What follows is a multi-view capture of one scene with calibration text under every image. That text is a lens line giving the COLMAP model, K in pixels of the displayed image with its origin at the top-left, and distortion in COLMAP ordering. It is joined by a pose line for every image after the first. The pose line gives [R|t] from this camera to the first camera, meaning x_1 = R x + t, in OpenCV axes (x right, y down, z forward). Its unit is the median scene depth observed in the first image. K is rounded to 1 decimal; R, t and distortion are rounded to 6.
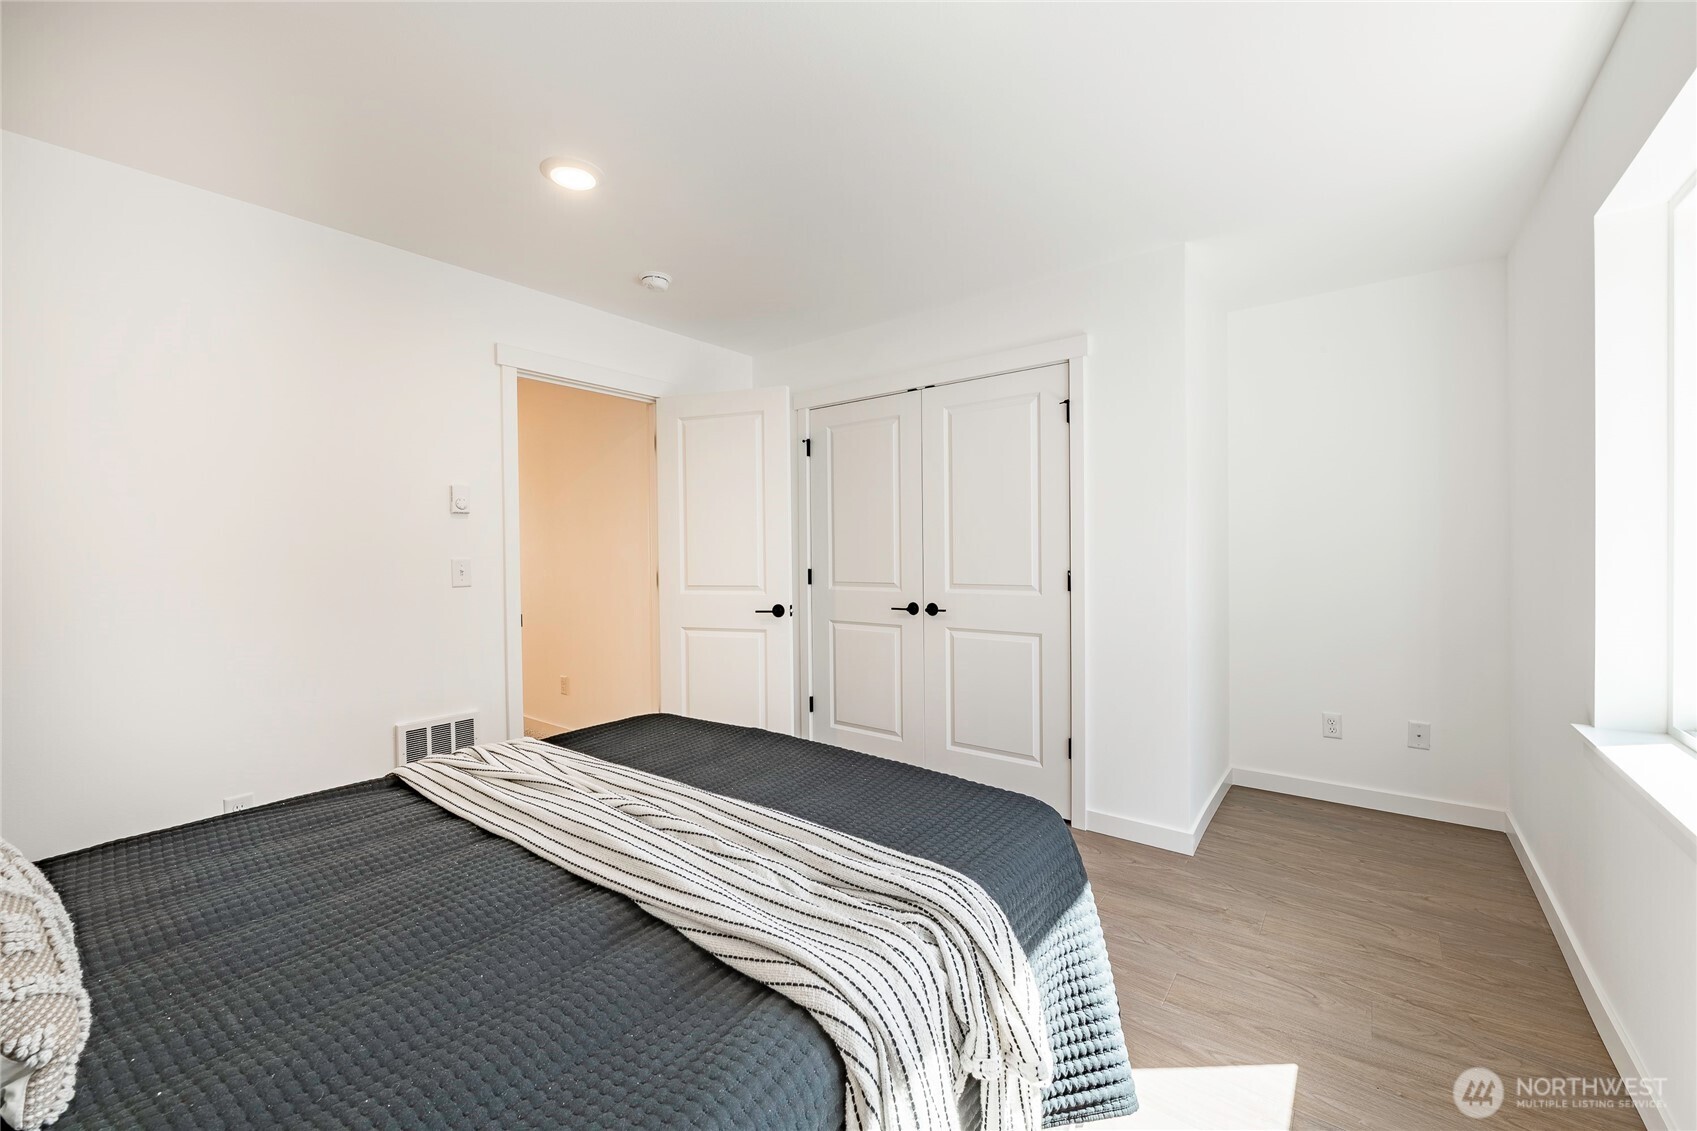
lens RADIAL K [[677.4, 0, 848.5], [0, 677.4, 565.5], [0, 0, 1]] dist [-0.000839, -0.000097]
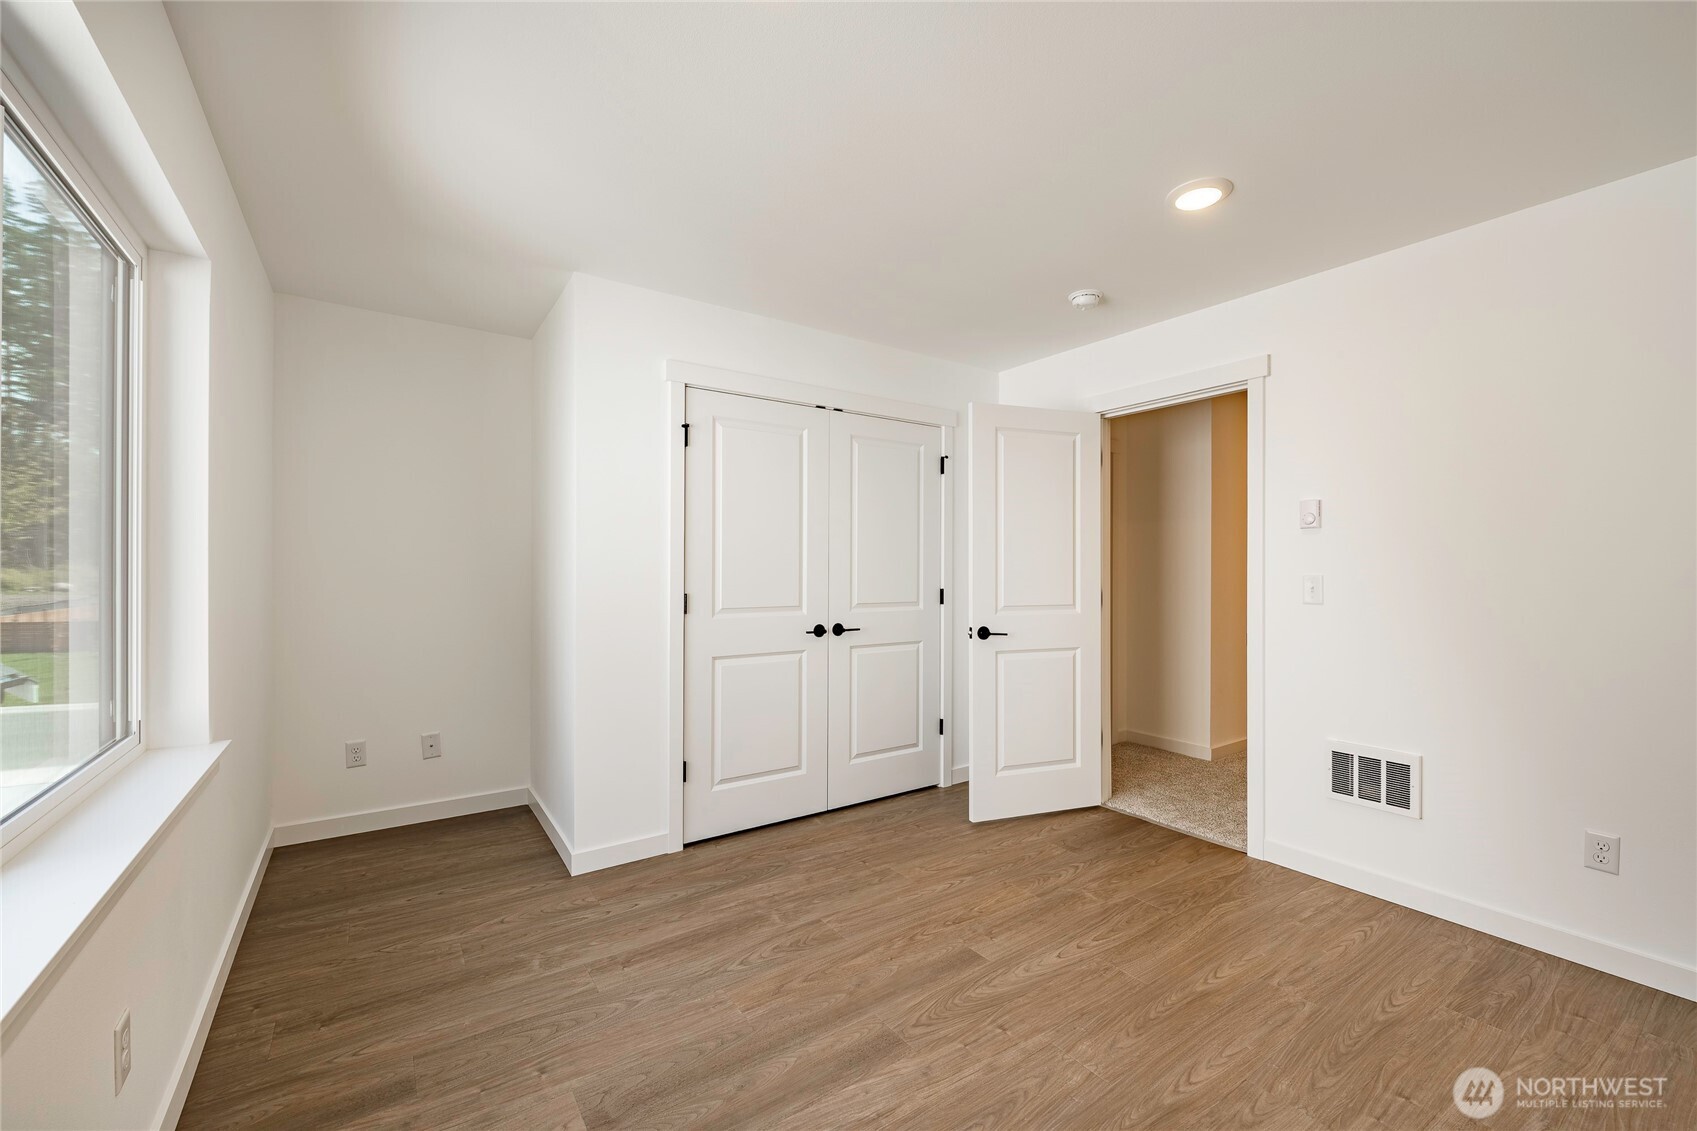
lens RADIAL K [[690.2, 0, 848.5], [0, 690.2, 565.5], [0, 0, 1]] dist [-0.001007, -0.000104]
pose [[0.308380, 0.020446, 0.951044, -0.854788], [0.013938, 0.999565, -0.026008, -0.003710], [-0.951161, 0.021276, 0.307961, 0.665327]]
